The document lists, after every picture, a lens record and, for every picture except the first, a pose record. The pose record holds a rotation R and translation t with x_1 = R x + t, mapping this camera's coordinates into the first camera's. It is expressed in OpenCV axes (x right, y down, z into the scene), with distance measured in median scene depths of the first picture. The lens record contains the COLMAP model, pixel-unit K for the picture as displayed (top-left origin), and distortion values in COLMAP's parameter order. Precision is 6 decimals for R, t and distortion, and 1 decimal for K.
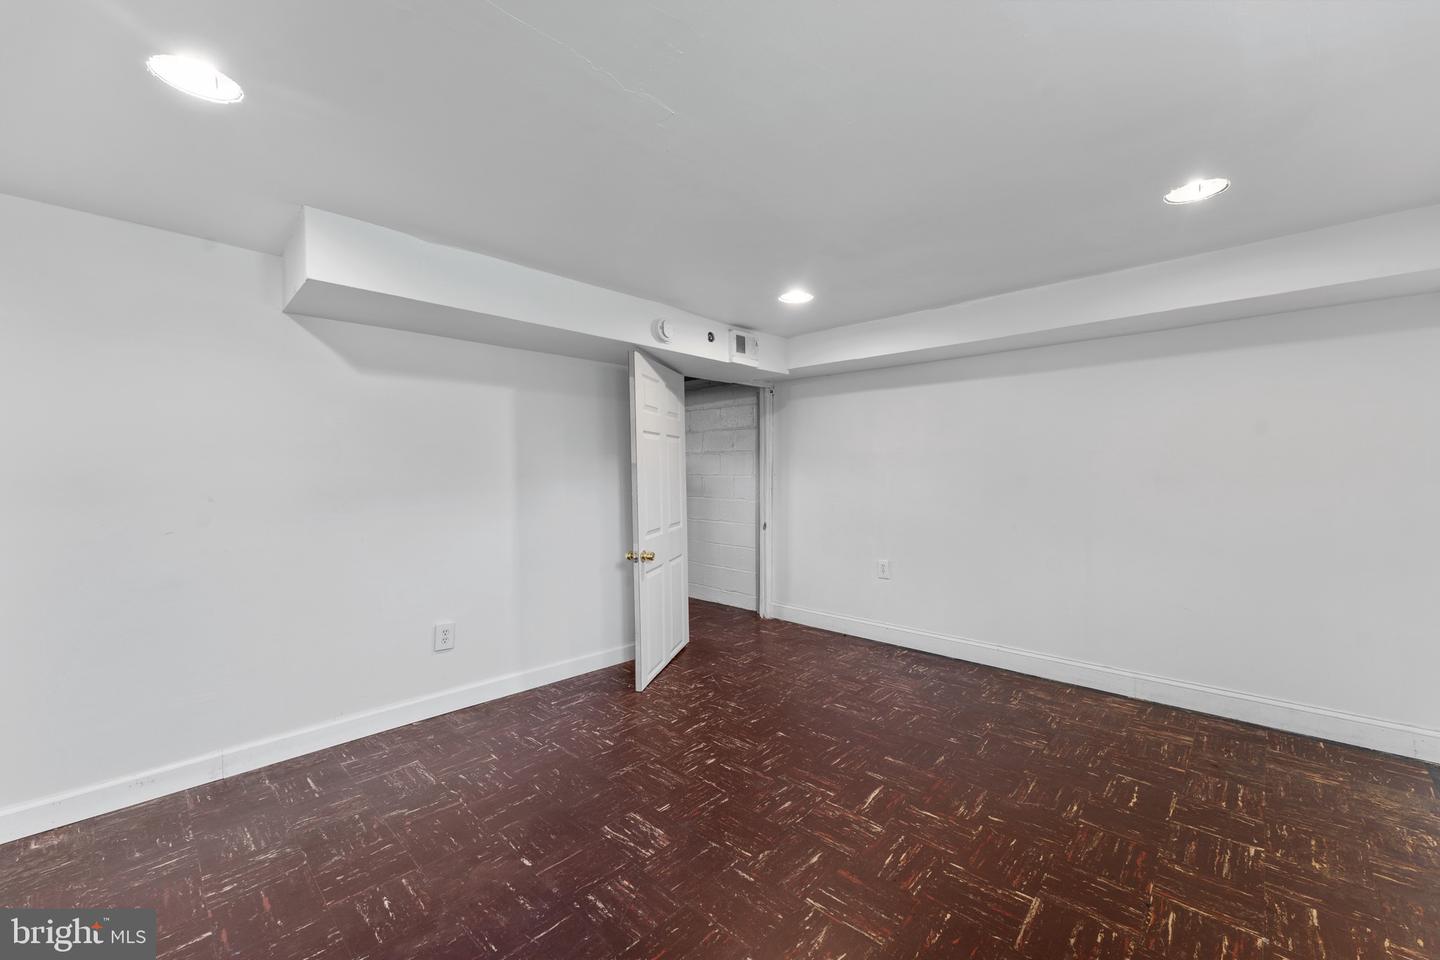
lens RADIAL K [[574.6, 0, 723.7], [0, 574.6, 475.5], [0, 0, 1]] dist [0.000243, -0.000200]
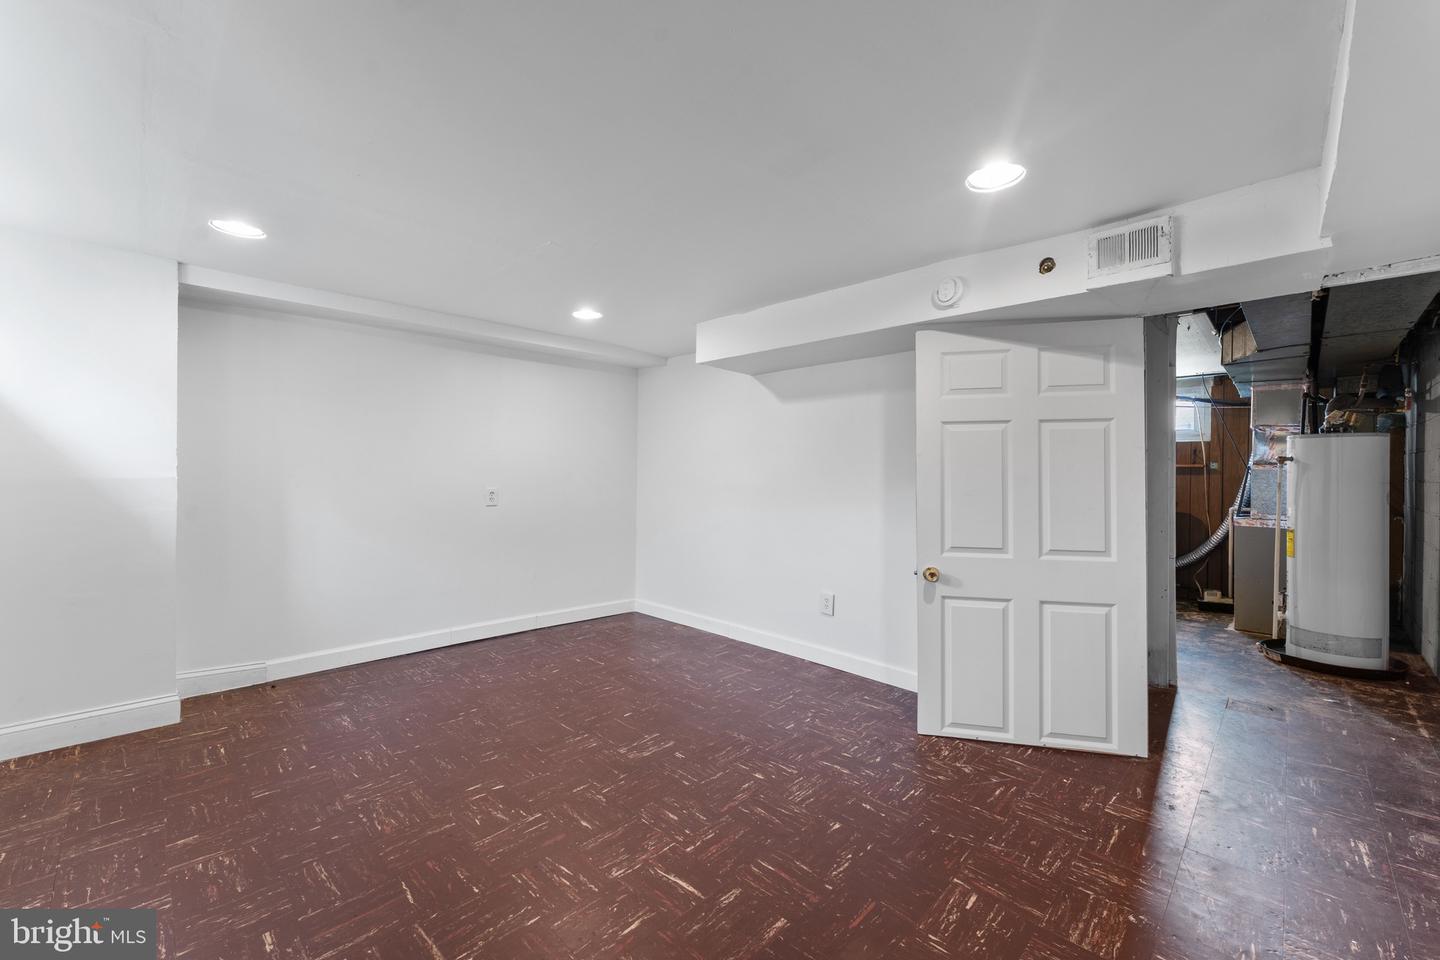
lens RADIAL K [[574.6, 0, 713.4], [0, 574.6, 478.0], [0, 0, 1]] dist [0.000243, -0.000200]
pose [[-0.019578, 0.012366, -0.999732, 0.851647], [-0.014458, 0.999815, 0.012650, -0.006901], [0.999704, 0.014702, -0.019396, 0.861123]]
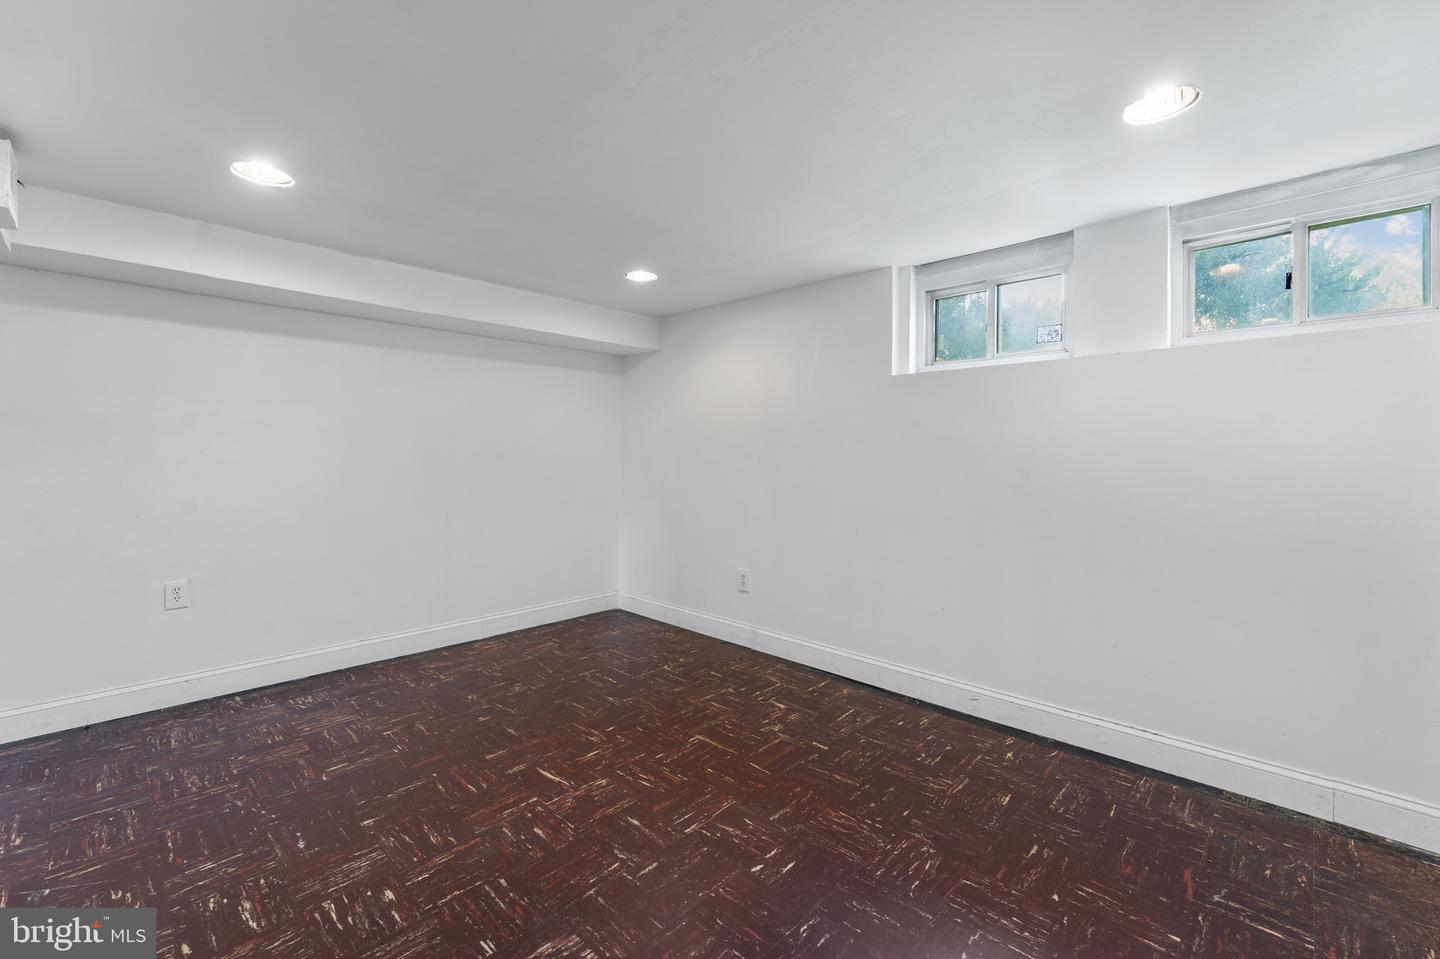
lens RADIAL K [[605.9, 0, 713.4], [0, 605.9, 457.6], [0, 0, 1]] dist [0.000006, -0.001362]
pose [[0.014749, -0.002310, 0.999889, -0.638991], [0.000015, 0.999997, 0.002310, 0.004666], [-0.999891, -0.000019, 0.014749, 0.576981]]
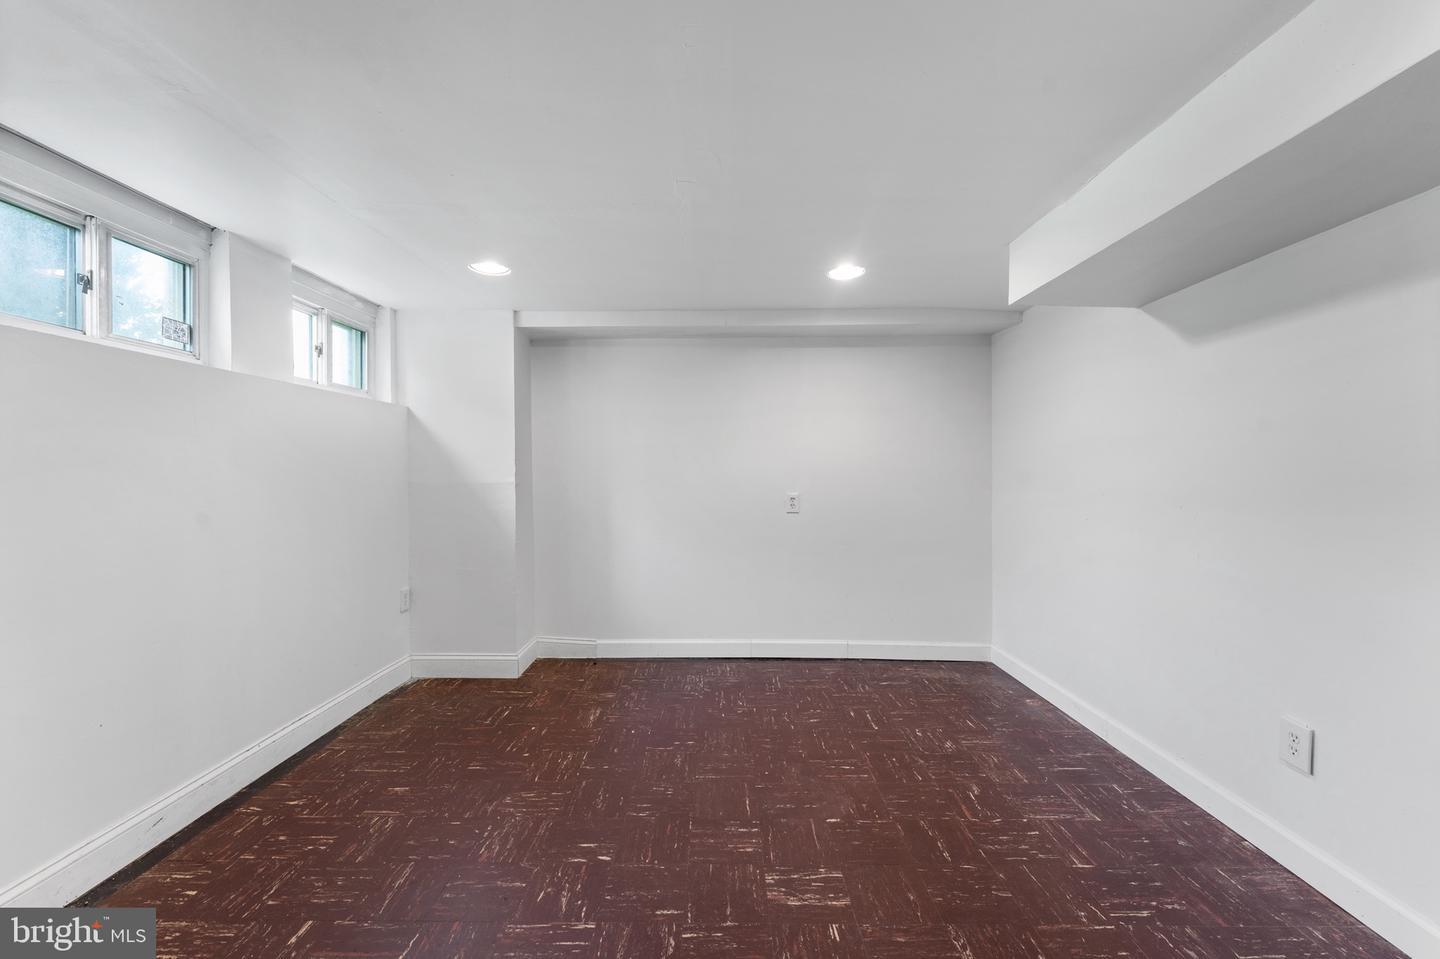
lens RADIAL K [[574.6, 0, 725.7], [0, 574.6, 469.8], [0, 0, 1]] dist [0.000243, -0.000200]
pose [[-0.721433, 0.000811, -0.692484, 0.399956], [-0.000365, 0.999999, 0.001552, -0.009734], [0.692484, 0.001372, -0.721432, 1.137203]]
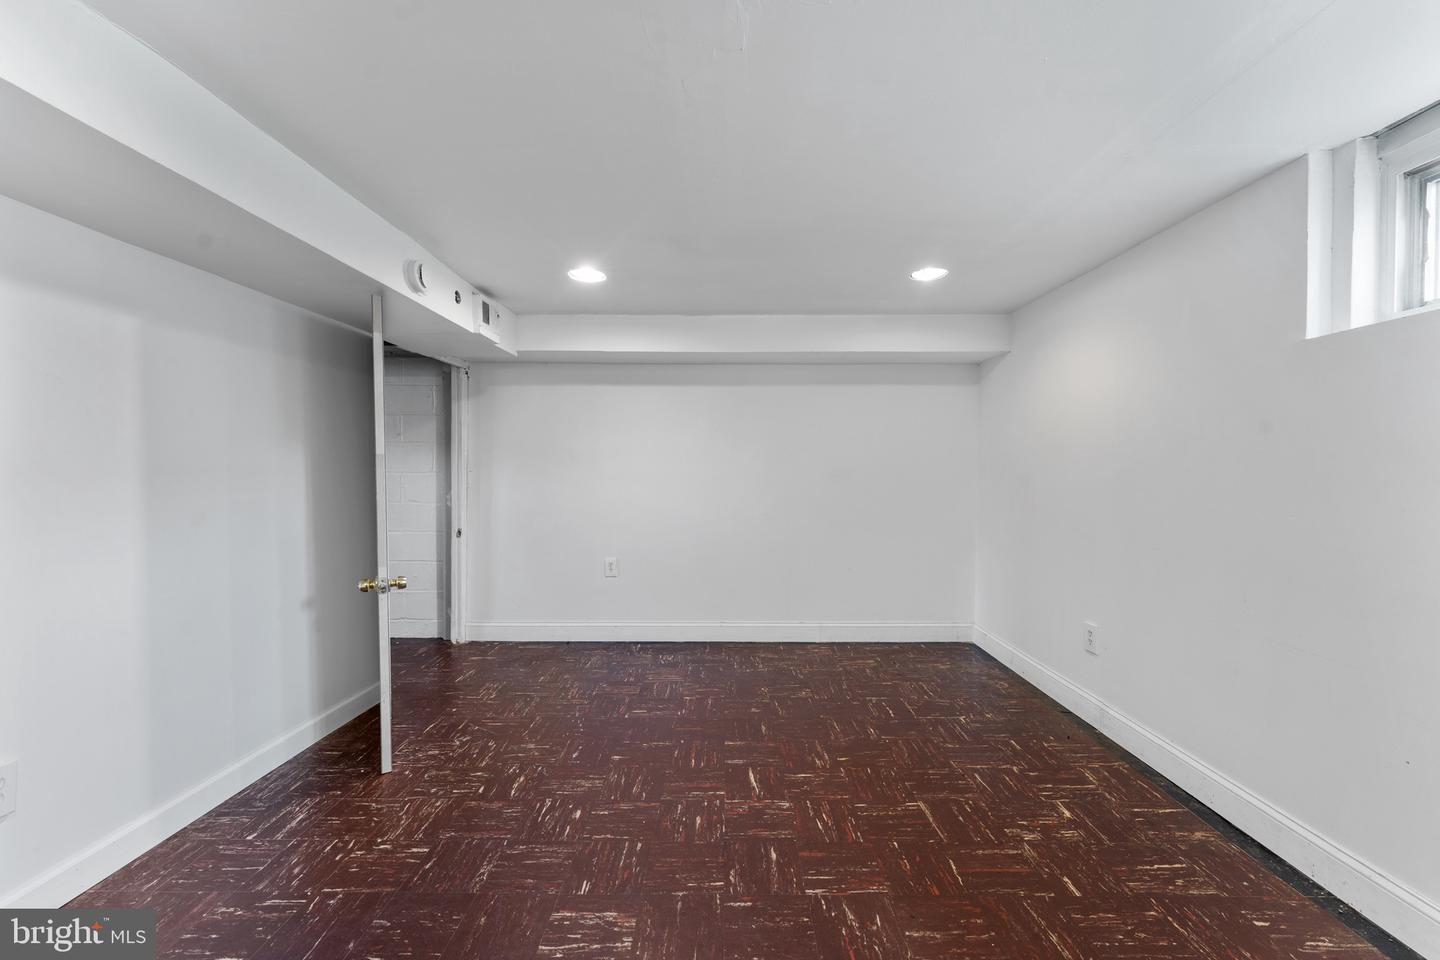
lens RADIAL K [[574.6, 0, 722.7], [0, 574.6, 483.4], [0, 0, 1]] dist [0.000243, -0.000200]
pose [[0.728150, -0.011529, 0.685321, -0.402085], [-0.000635, 0.999847, 0.017495, 0.000403], [-0.685417, -0.013174, 0.728031, 0.231891]]
